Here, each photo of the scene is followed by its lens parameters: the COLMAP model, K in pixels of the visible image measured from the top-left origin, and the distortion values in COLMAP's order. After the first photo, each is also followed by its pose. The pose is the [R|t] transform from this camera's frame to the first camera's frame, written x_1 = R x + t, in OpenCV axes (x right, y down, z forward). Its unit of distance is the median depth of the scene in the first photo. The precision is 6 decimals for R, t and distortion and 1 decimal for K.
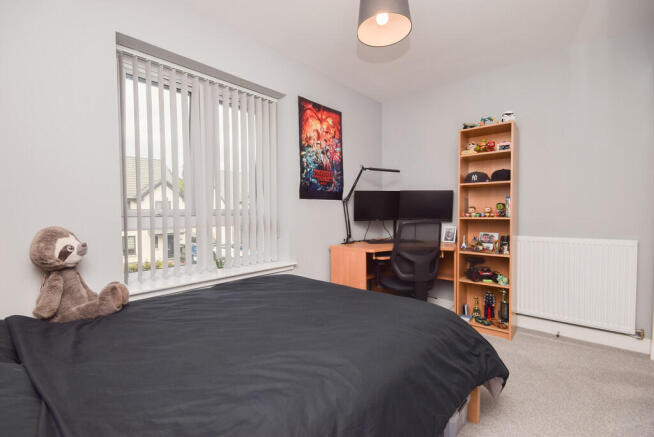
lens RADIAL K [[295.3, 0, 327.0], [0, 295.3, 218.5], [0, 0, 1]] dist [-0.000217, -0.000324]
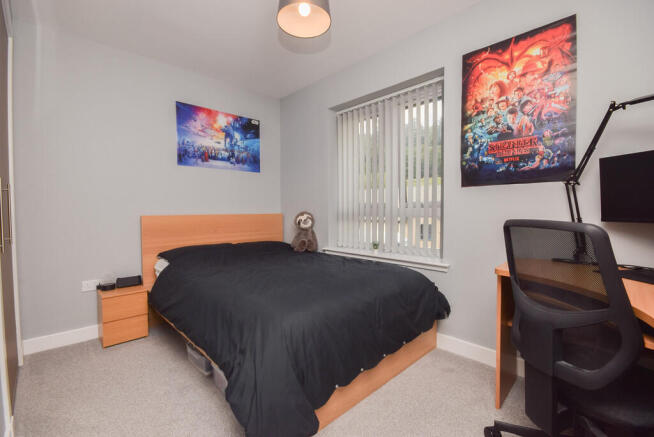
lens RADIAL K [[295.3, 0, 327.0], [0, 295.3, 218.5], [0, 0, 1]] dist [-0.000217, -0.000324]
pose [[-0.081679, 0.044602, -0.995660, 0.683752], [-0.022317, 0.998666, 0.046567, -0.011074], [0.996409, 0.026024, -0.080575, 0.669296]]
